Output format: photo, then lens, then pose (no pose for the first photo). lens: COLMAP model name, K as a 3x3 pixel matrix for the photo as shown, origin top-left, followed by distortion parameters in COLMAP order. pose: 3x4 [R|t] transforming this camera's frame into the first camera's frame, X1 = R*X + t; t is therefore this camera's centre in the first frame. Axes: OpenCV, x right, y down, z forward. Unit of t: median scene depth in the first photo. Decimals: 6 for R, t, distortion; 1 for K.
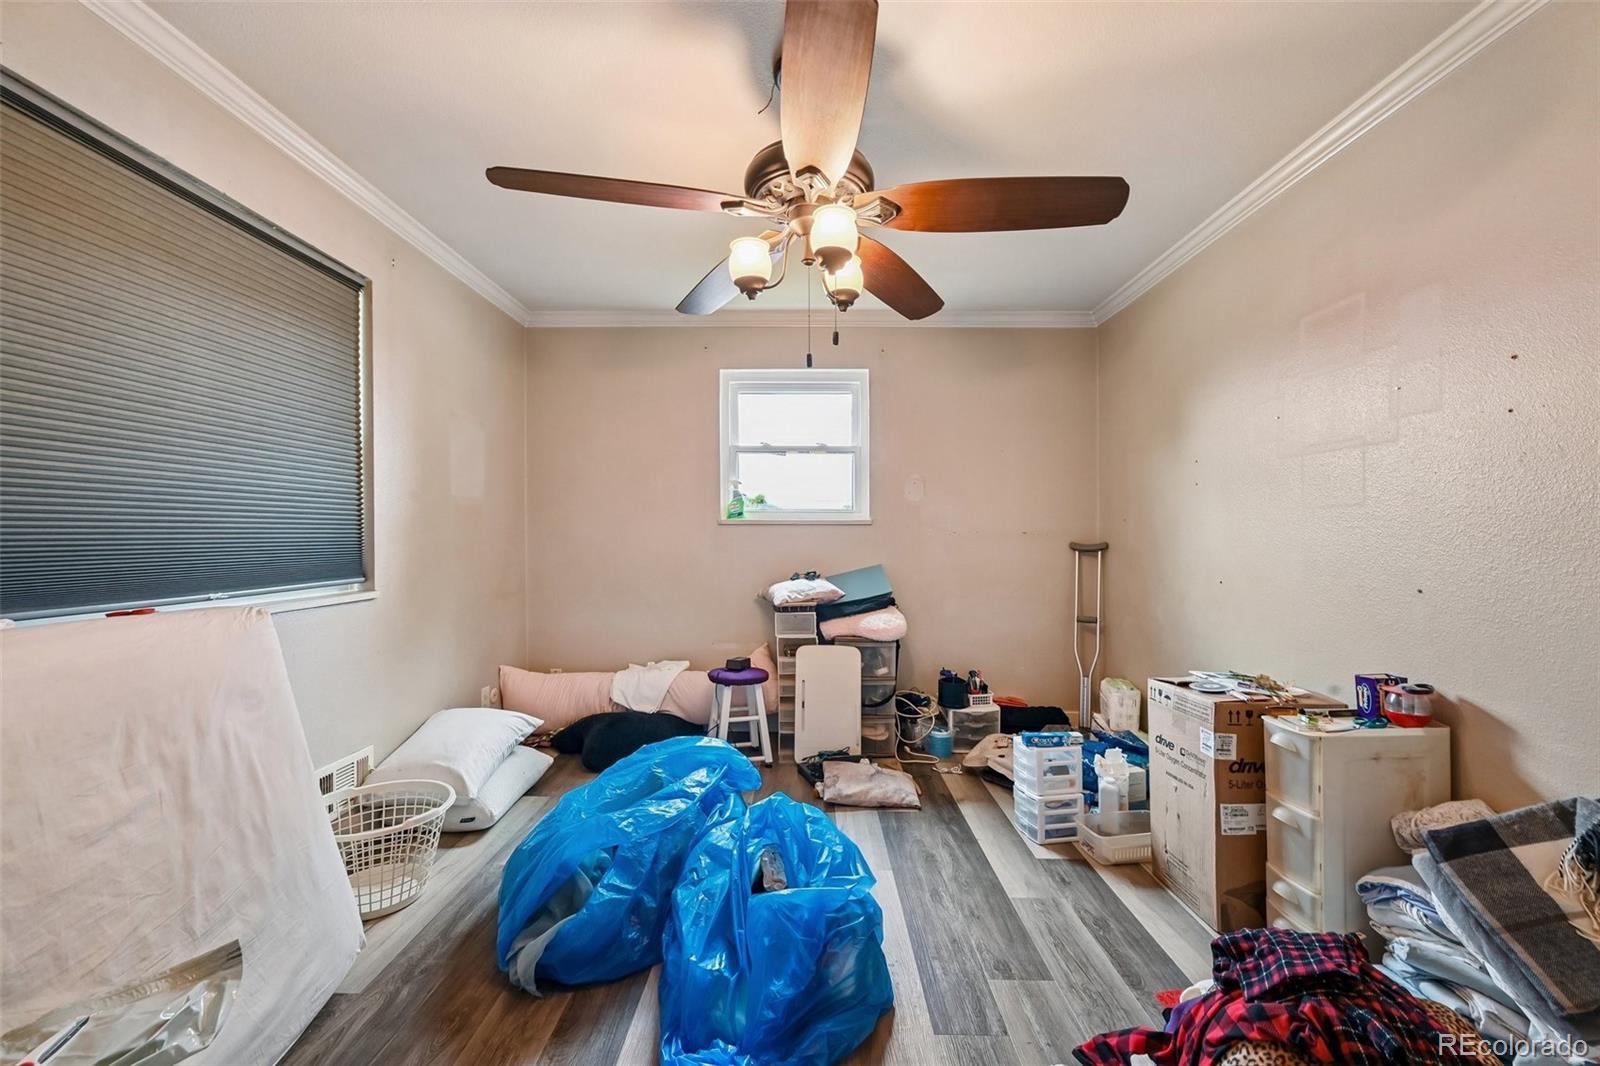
lens RADIAL K [[633.2, 0, 811.6], [0, 633.2, 533.1], [0, 0, 1]] dist [-0.001541, 0.000183]
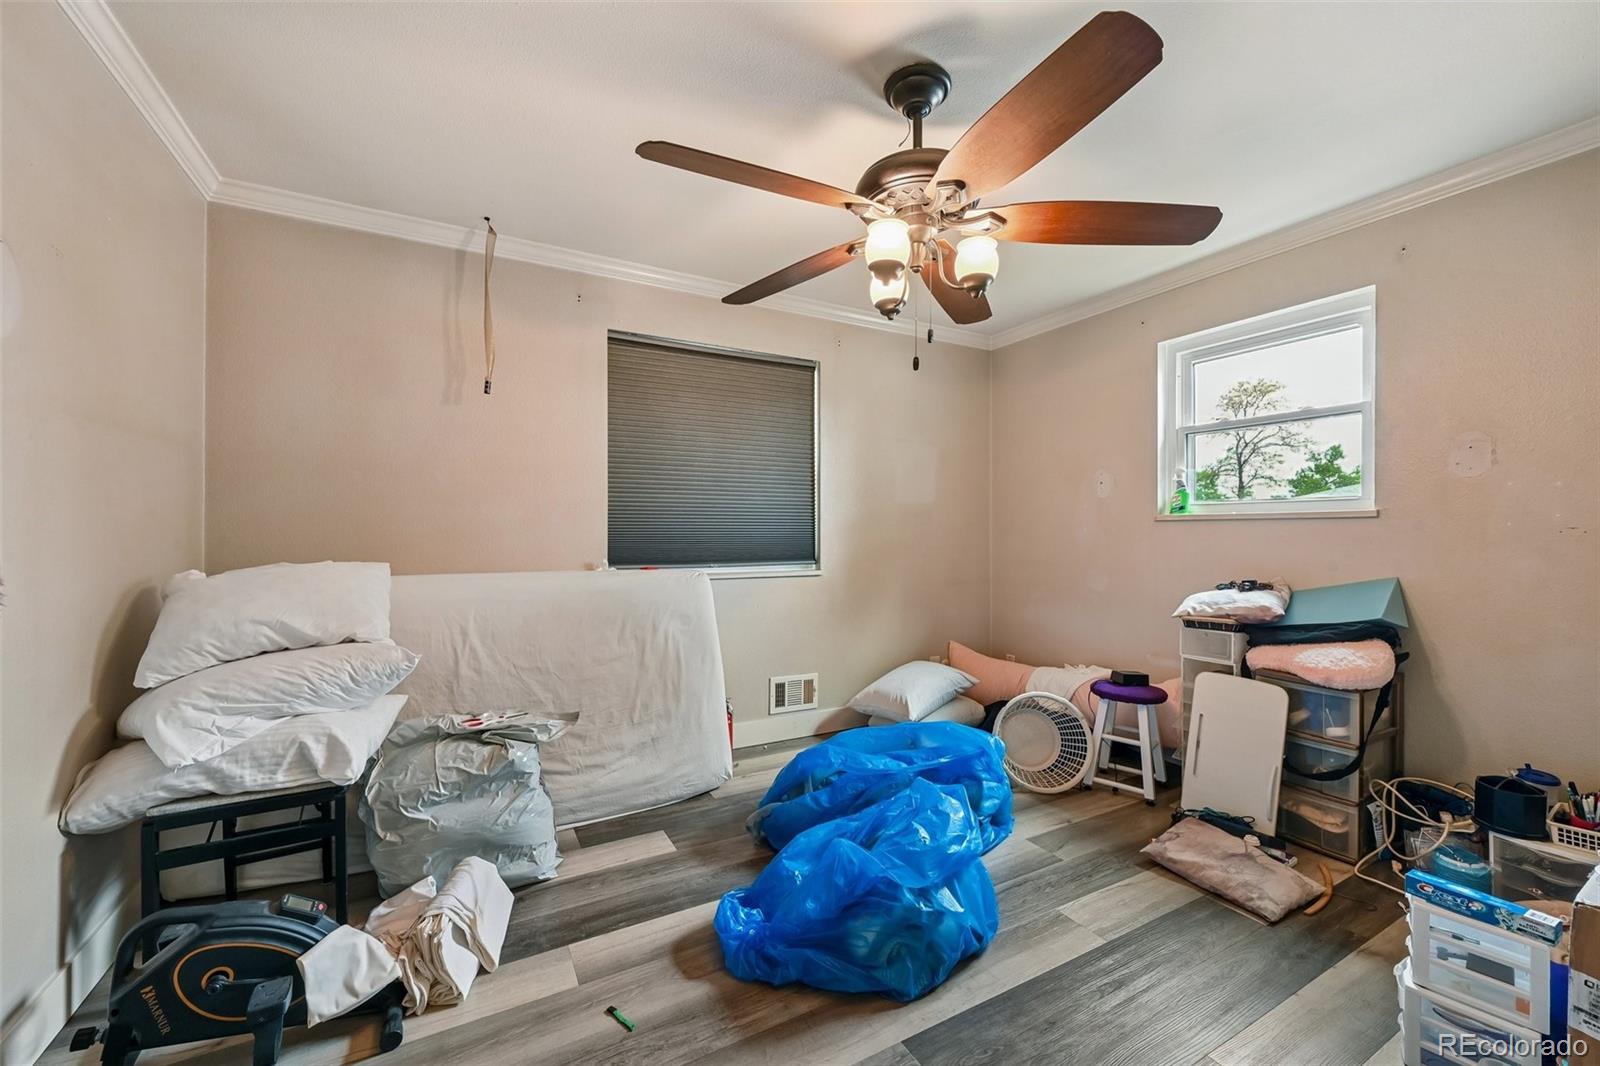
lens RADIAL K [[633.2, 0, 811.6], [0, 633.2, 533.1], [0, 0, 1]] dist [-0.001541, 0.000183]
pose [[0.499346, -0.000785, -0.866402, 0.514055], [0.001172, 0.999999, -0.000231, 0.004203], [0.866402, -0.000900, 0.499346, 0.209389]]
